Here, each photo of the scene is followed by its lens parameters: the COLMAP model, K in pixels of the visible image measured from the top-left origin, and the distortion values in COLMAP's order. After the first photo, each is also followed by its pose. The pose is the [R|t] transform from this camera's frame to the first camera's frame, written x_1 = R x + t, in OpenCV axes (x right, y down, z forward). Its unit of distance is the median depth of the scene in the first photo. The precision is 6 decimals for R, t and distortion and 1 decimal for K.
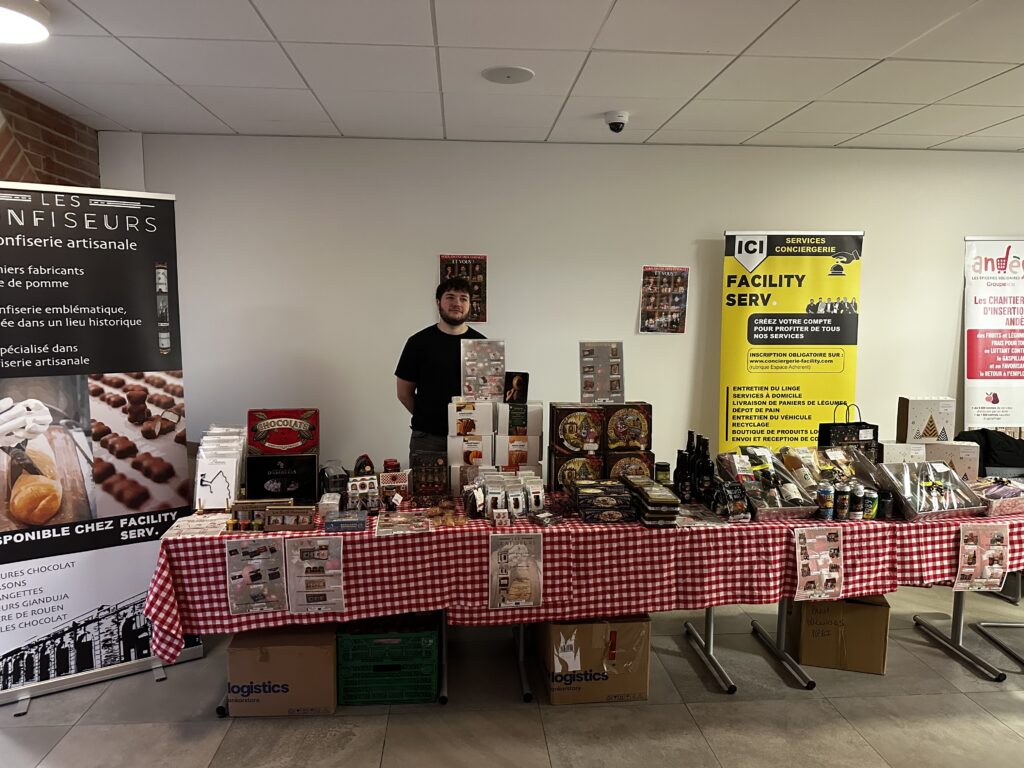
lens RADIAL K [[730.6, 0, 516.9], [0, 730.6, 385.9], [0, 0, 1]] dist [0.011292, -0.000645]
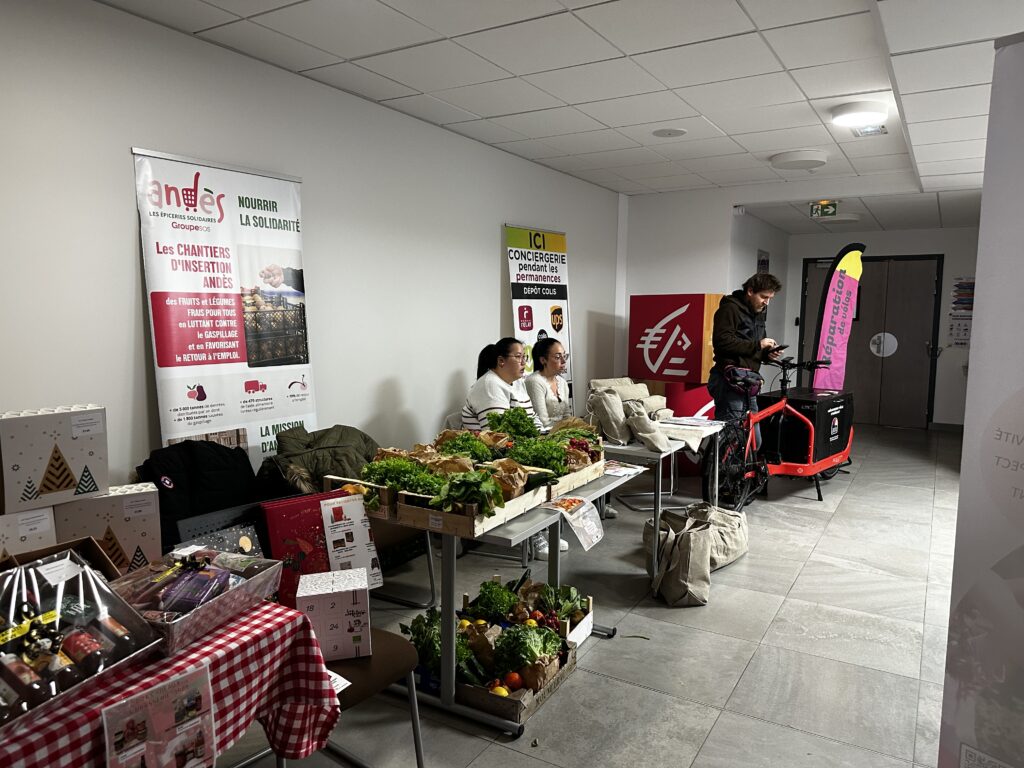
lens RADIAL K [[730.6, 0, 515.0], [0, 730.6, 386.1], [0, 0, 1]] dist [0.011292, -0.000645]
pose [[0.583472, -0.083976, 0.807780, 0.269956], [0.079455, 0.995771, 0.046128, 0.002123], [-0.808237, 0.037268, 0.587677, 0.358769]]
